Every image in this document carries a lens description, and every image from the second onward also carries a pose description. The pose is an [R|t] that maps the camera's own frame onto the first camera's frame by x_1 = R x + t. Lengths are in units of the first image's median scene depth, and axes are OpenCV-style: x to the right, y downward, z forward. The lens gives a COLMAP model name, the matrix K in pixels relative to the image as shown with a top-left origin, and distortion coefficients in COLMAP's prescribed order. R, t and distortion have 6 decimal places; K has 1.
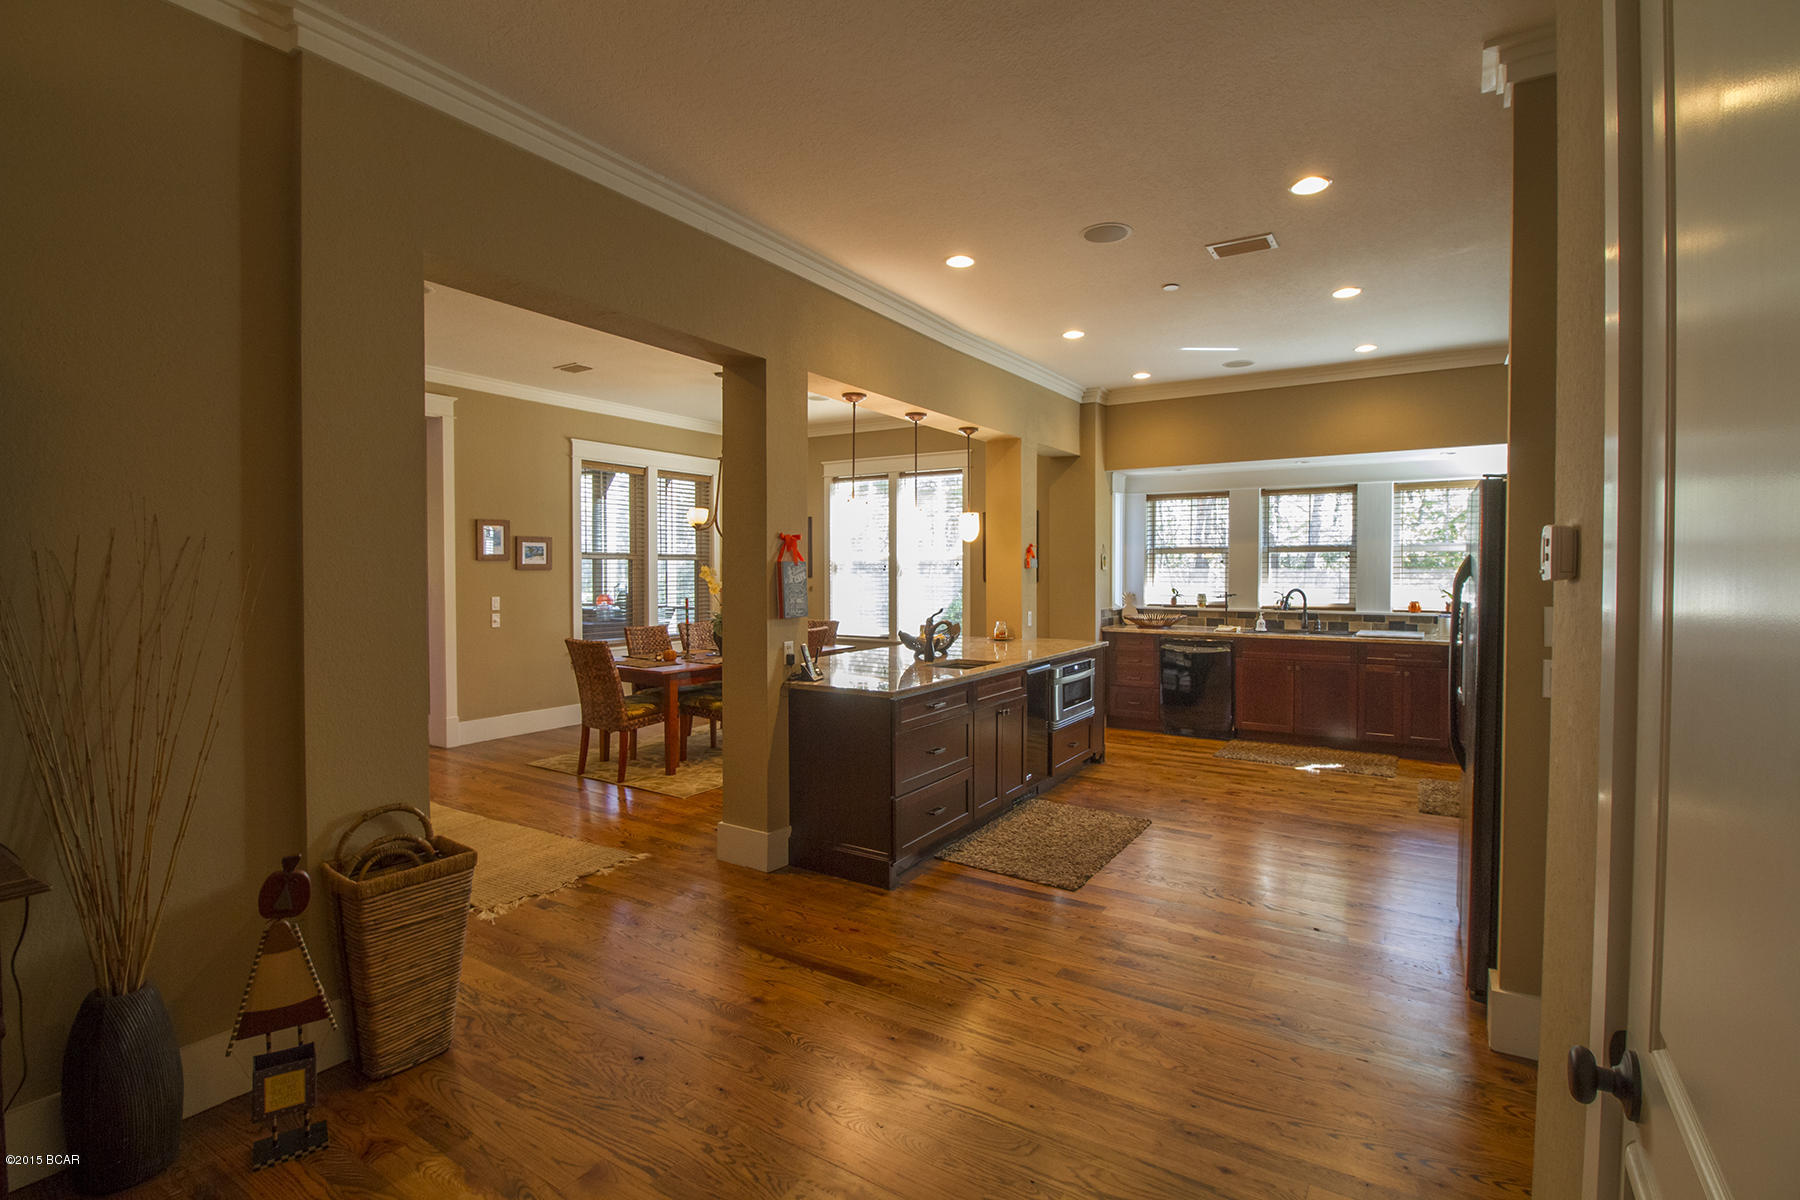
lens RADIAL K [[835.1, 0, 917.4], [0, 835.1, 586.9], [0, 0, 1]] dist [-0.005668, -0.009044]
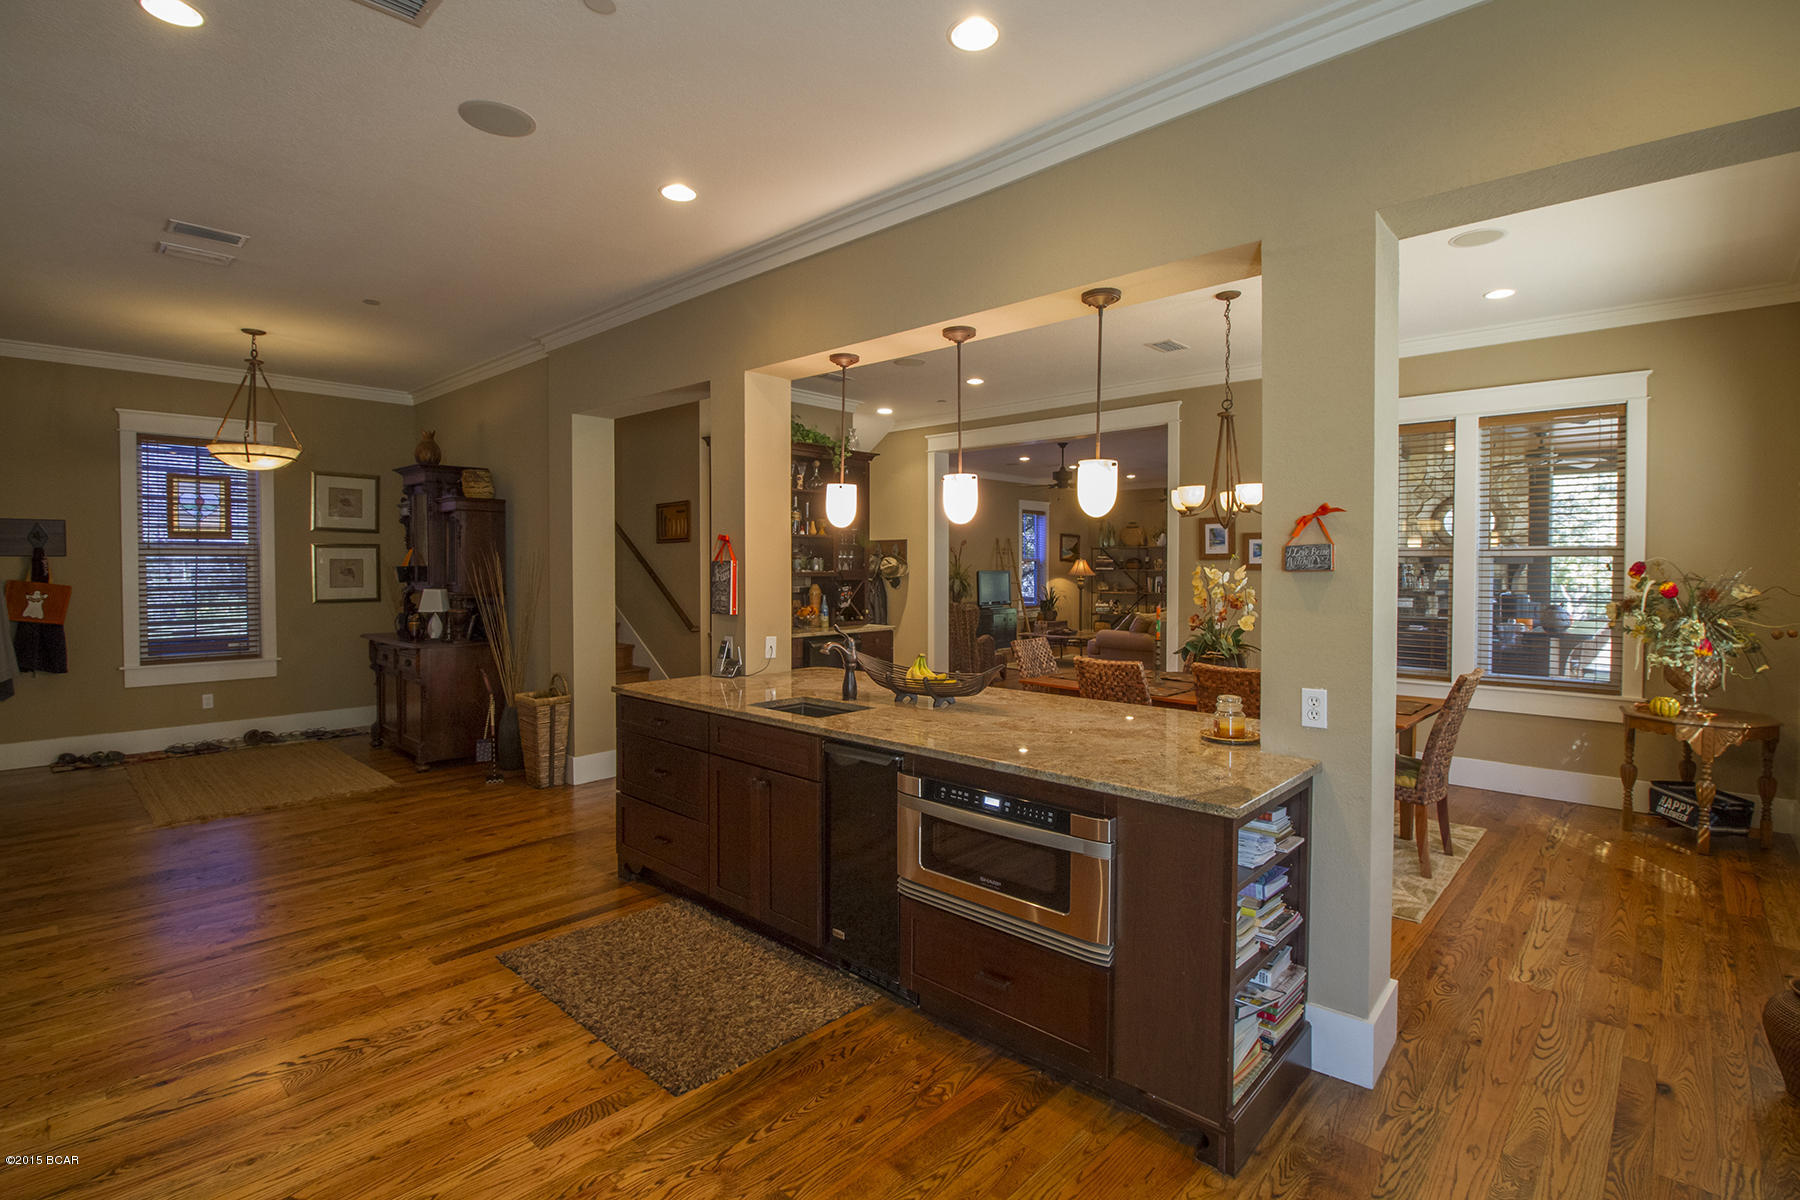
lens RADIAL K [[835.1, 0, 917.4], [0, 835.1, 586.9], [0, 0, 1]] dist [-0.005668, -0.009044]
pose [[-0.177391, 0.024367, -0.983839, 0.915435], [-0.022146, 0.999341, 0.028744, -0.038698], [0.983891, 0.026887, -0.176734, 1.537121]]
